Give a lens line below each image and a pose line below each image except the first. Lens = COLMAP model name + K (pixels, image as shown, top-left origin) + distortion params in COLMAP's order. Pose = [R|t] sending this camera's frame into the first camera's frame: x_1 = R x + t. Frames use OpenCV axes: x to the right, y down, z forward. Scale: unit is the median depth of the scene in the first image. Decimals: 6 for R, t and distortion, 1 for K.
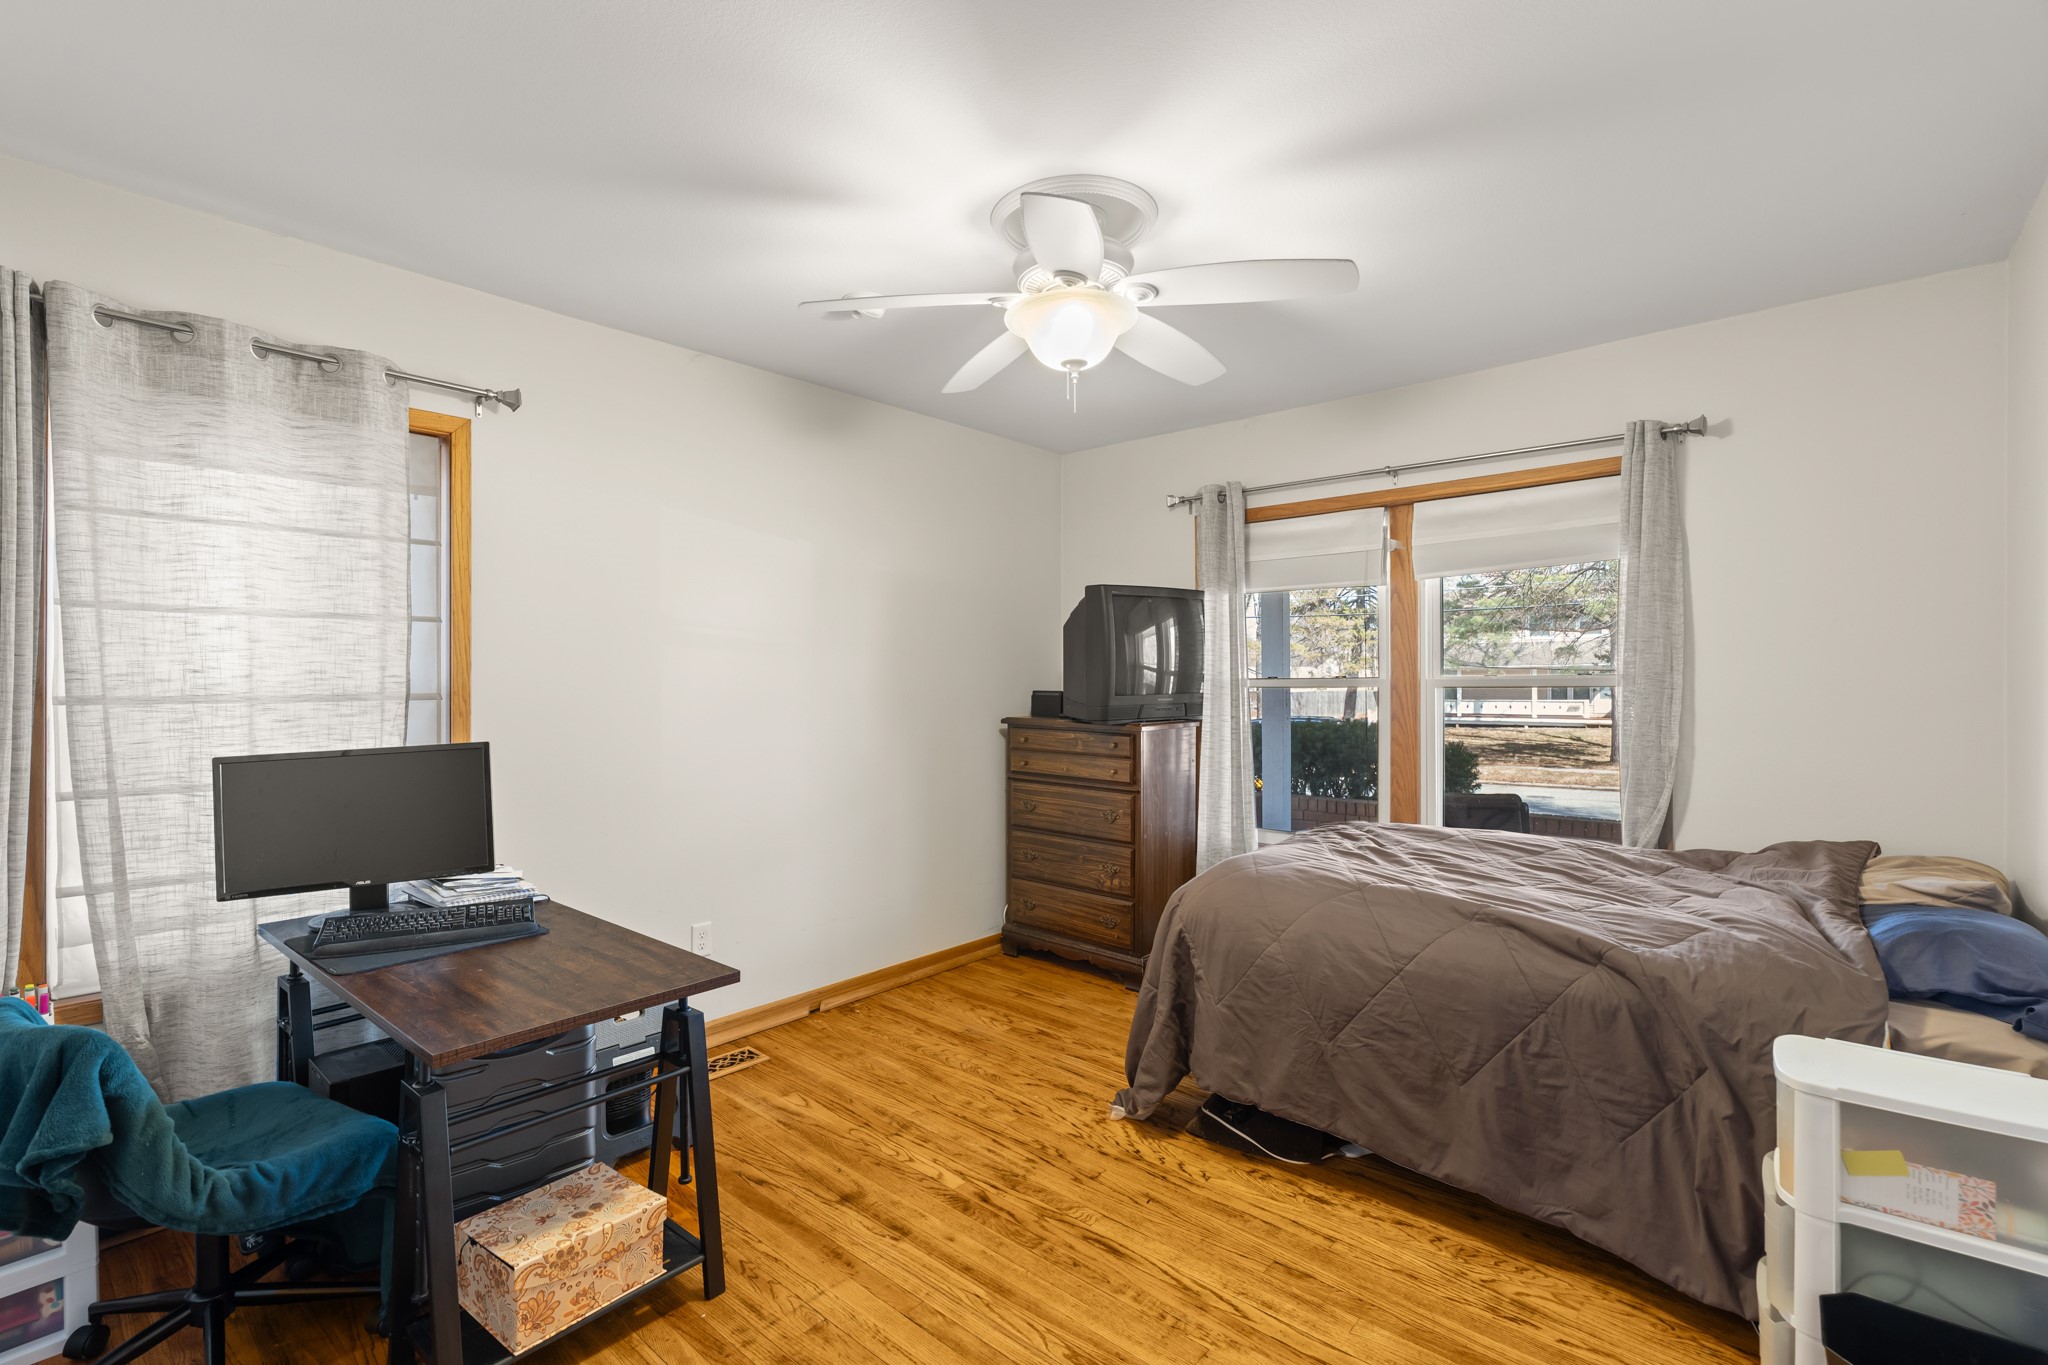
lens RADIAL K [[933.8, 0, 1023.4], [0, 933.8, 679.3], [0, 0, 1]] dist [-0.000103, -0.000529]
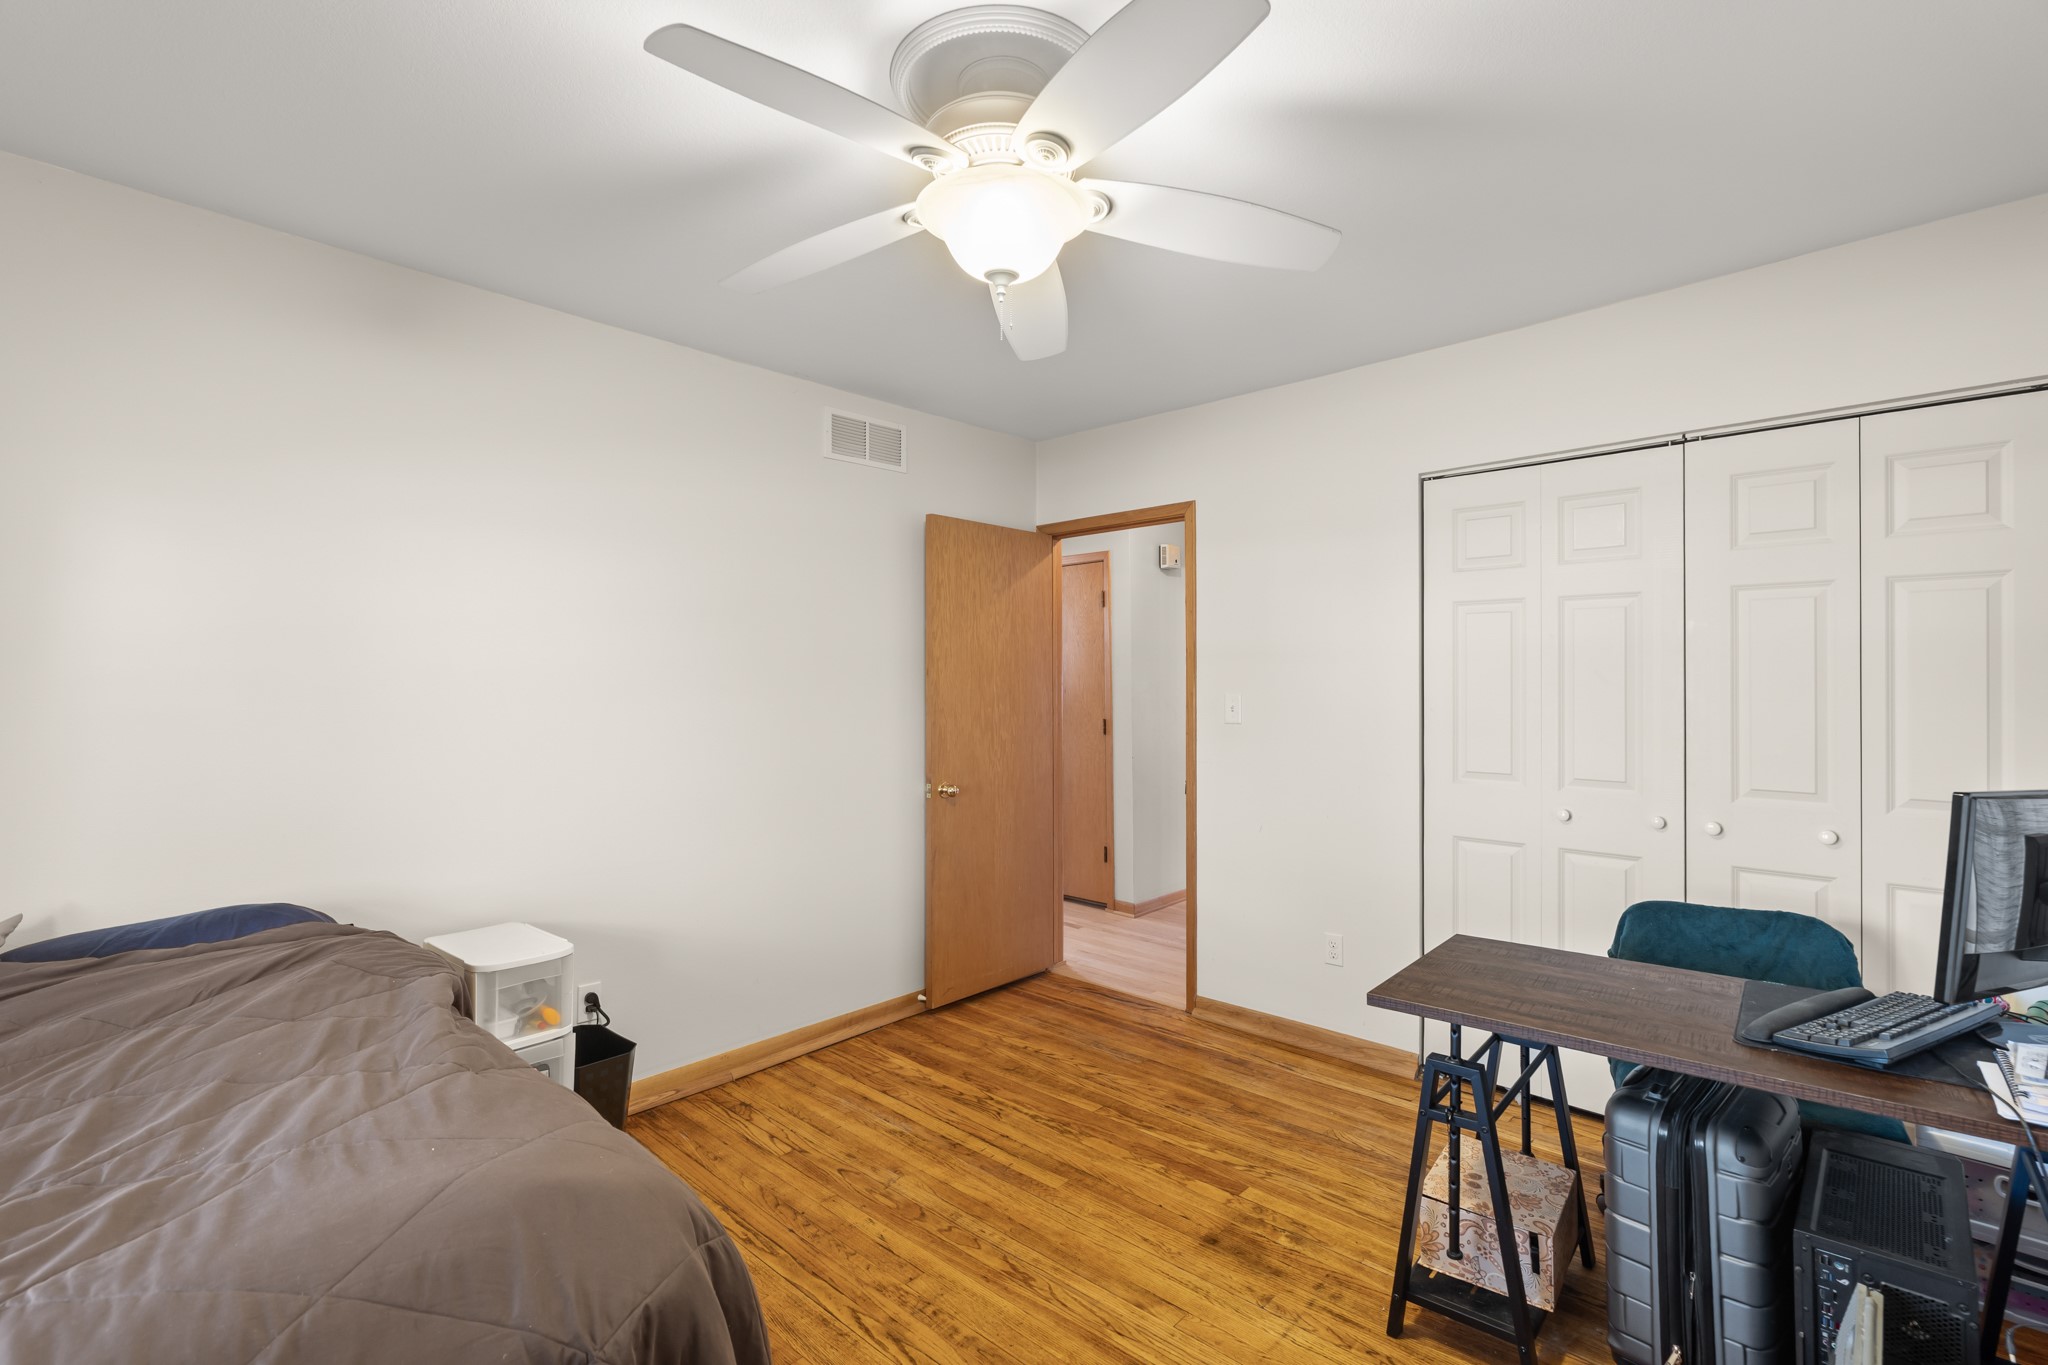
lens RADIAL K [[933.8, 0, 1019.3], [0, 933.8, 676.6], [0, 0, 1]] dist [-0.000103, -0.000529]
pose [[-0.999007, 0.003241, 0.044431, 0.009031], [0.003617, 0.999958, 0.008394, -0.022293], [-0.044402, 0.008546, -0.998977, 2.014379]]
